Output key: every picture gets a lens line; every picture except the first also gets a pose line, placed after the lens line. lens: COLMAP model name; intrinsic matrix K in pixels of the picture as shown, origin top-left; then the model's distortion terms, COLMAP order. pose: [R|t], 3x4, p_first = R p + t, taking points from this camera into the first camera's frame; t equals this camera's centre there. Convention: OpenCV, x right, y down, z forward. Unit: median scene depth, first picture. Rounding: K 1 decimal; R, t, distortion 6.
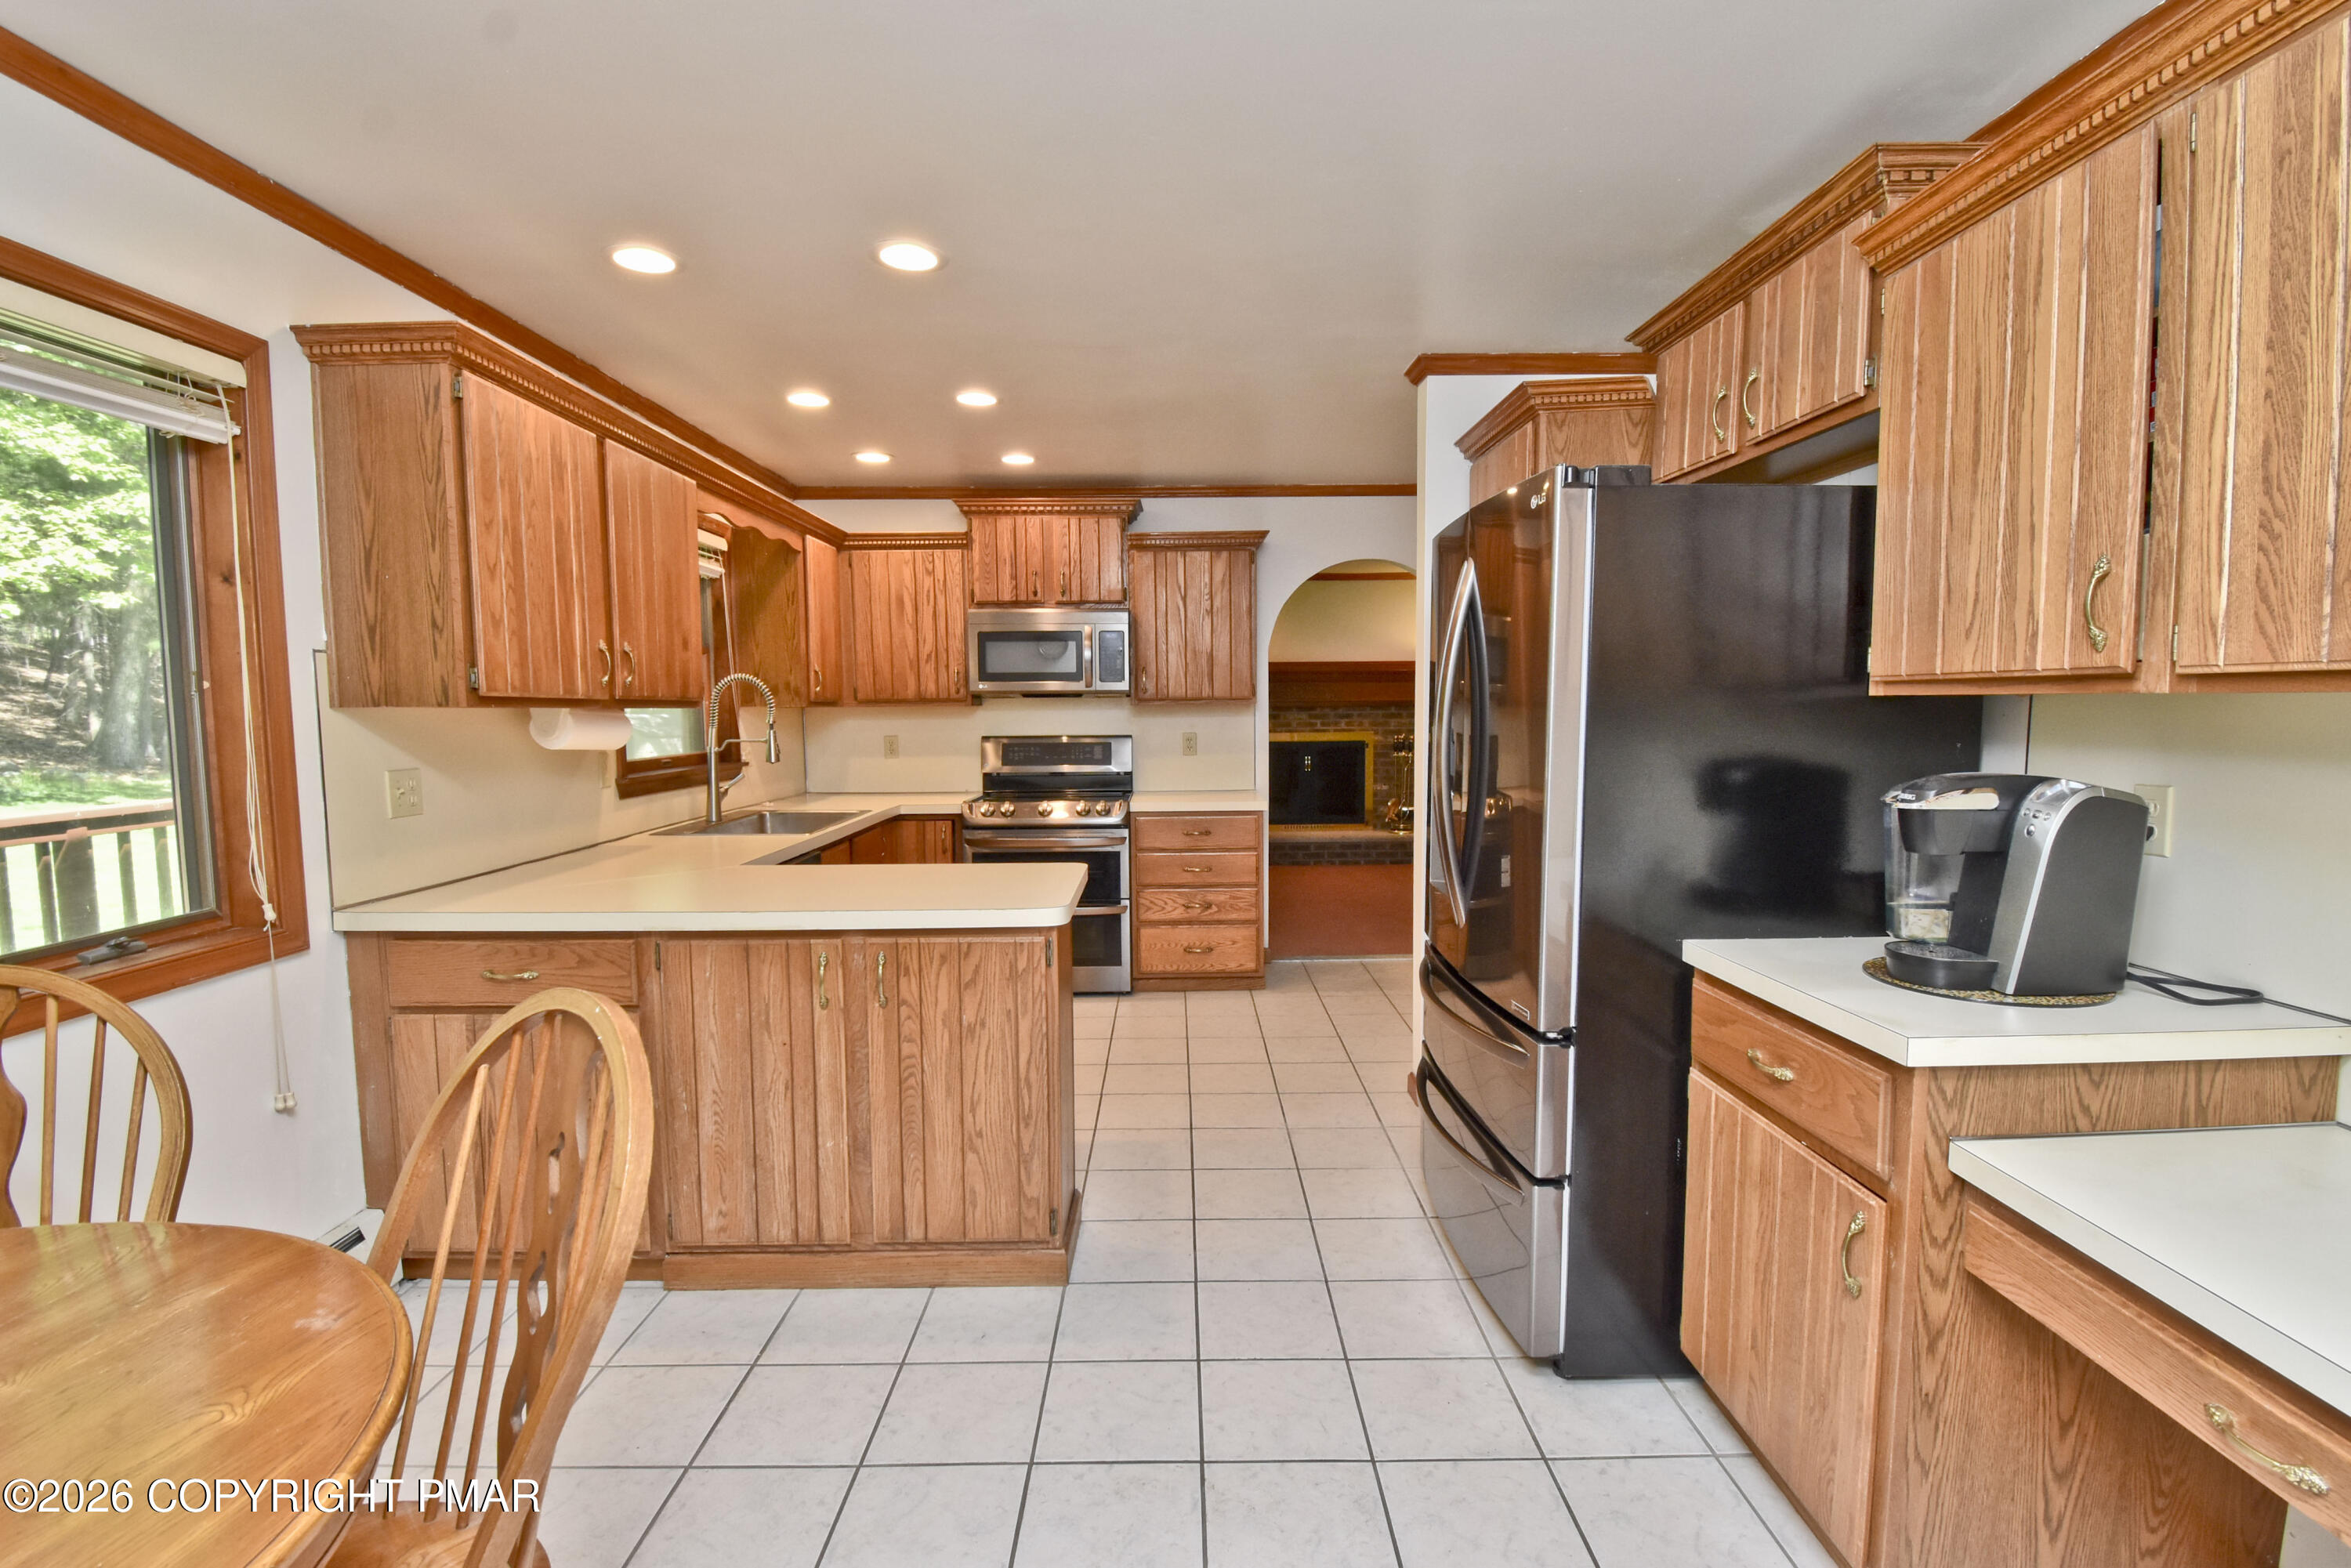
lens RADIAL K [[1084.9, 0, 1178.5], [0, 1084.9, 793.7], [0, 0, 1]] dist [0.018867, -0.025203]
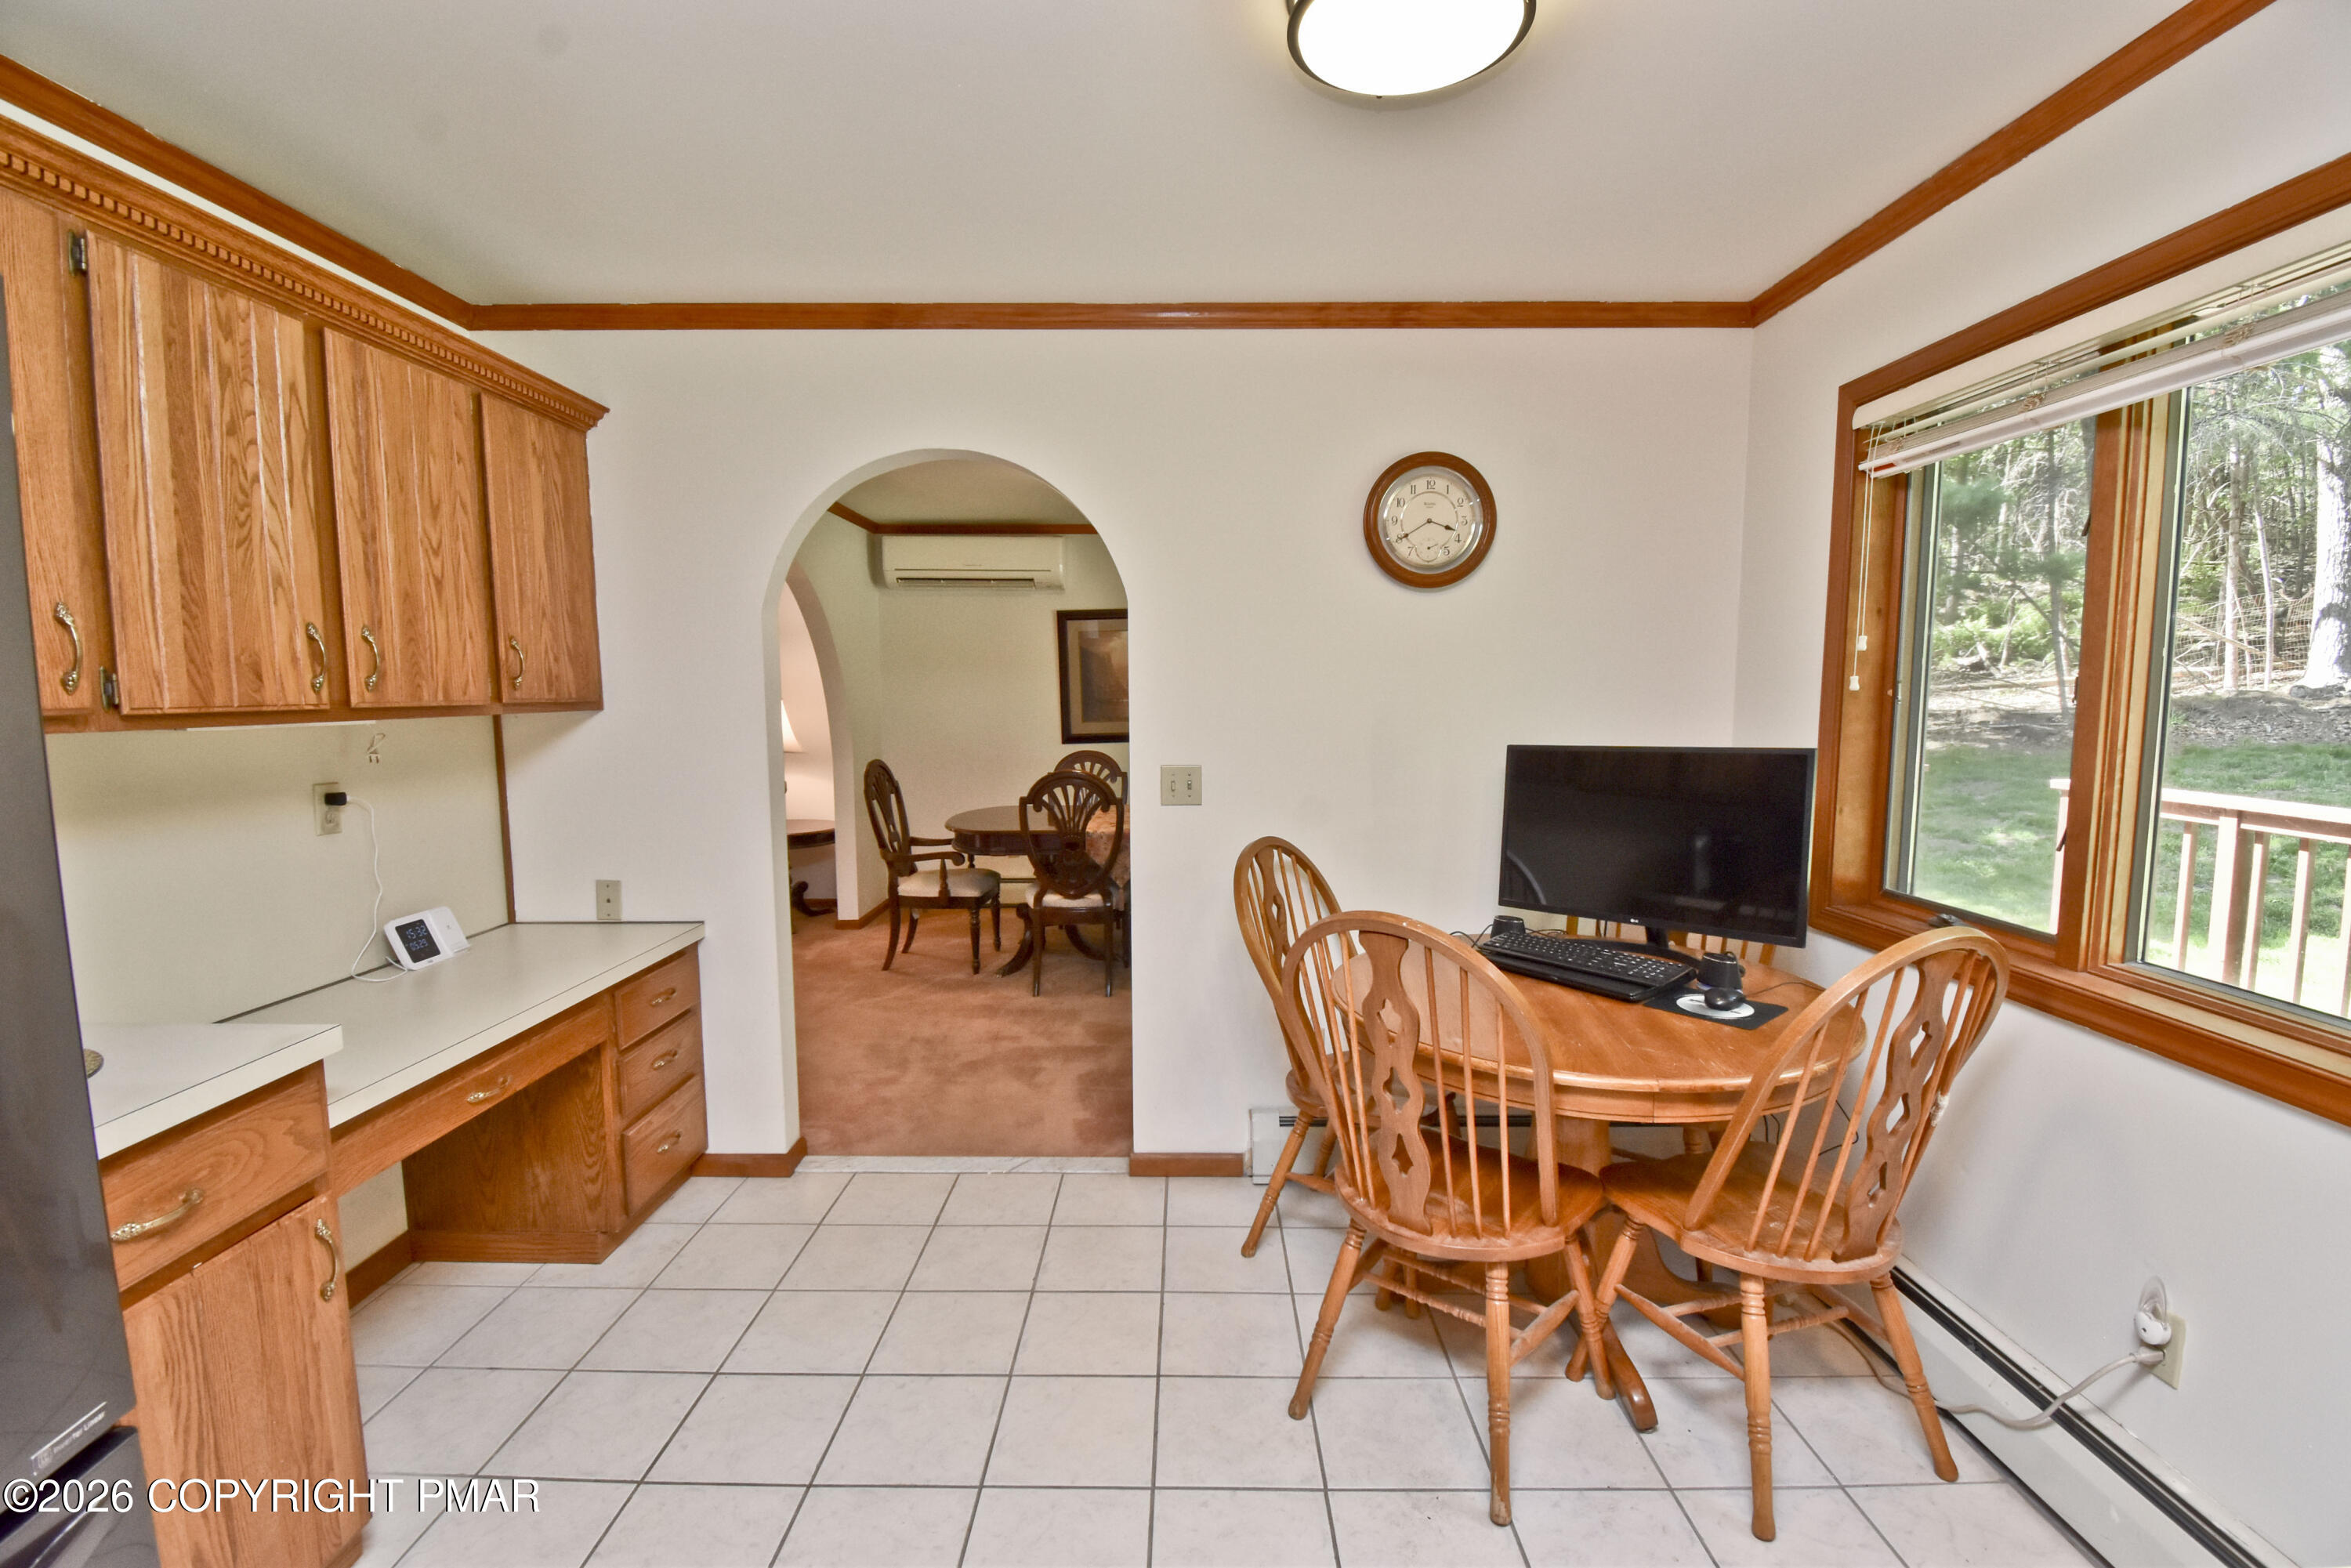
lens RADIAL K [[1038.6, 0, 1183.0], [0, 1038.6, 798.1], [0, 0, 1]] dist [0.021953, -0.026523]
pose [[-0.999874, 0.010160, 0.012159, -0.070942], [0.012231, 0.982740, 0.184586, -0.059485], [-0.010073, 0.184712, -0.982741, 0.583549]]
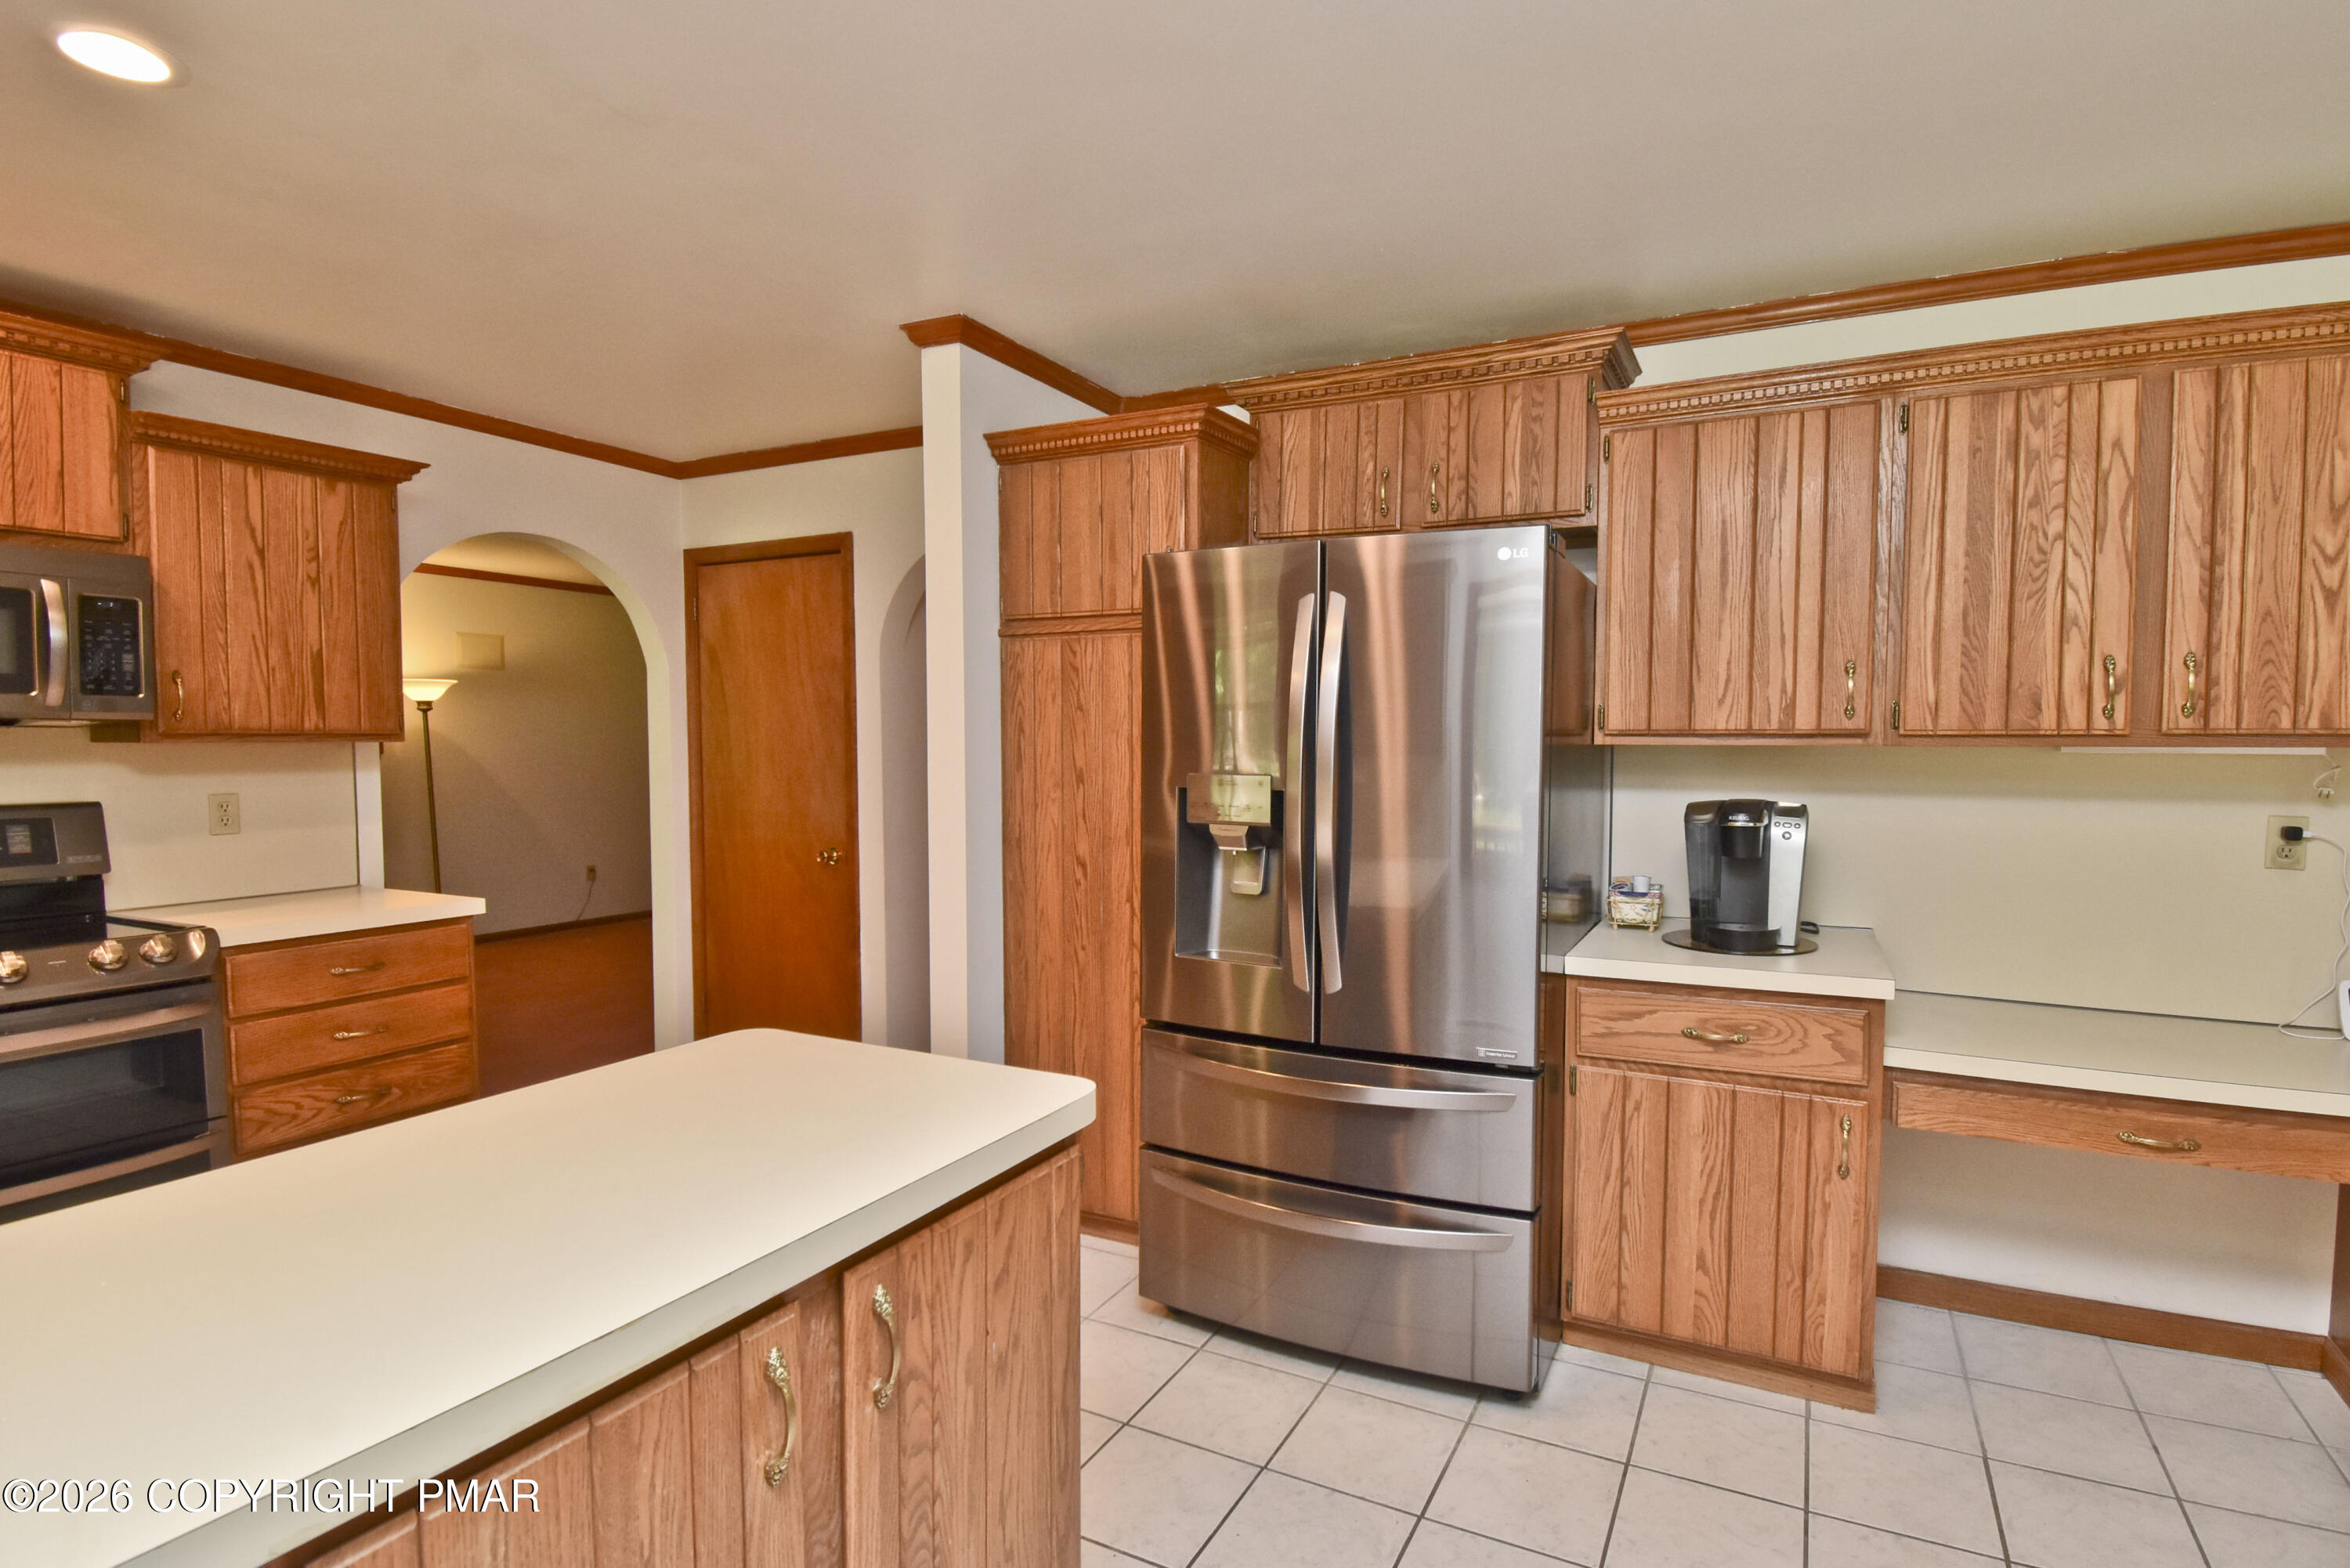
lens RADIAL K [[1123.6, 0, 1261.2], [0, 1123.6, 796.9], [0, 0, 1]] dist [0.018594, -0.025501]
pose [[0.435319, -0.034786, 0.899604, -0.303187], [0.067370, 0.997710, 0.005980, -0.025044], [-0.897752, 0.058003, 0.436666, 0.311454]]
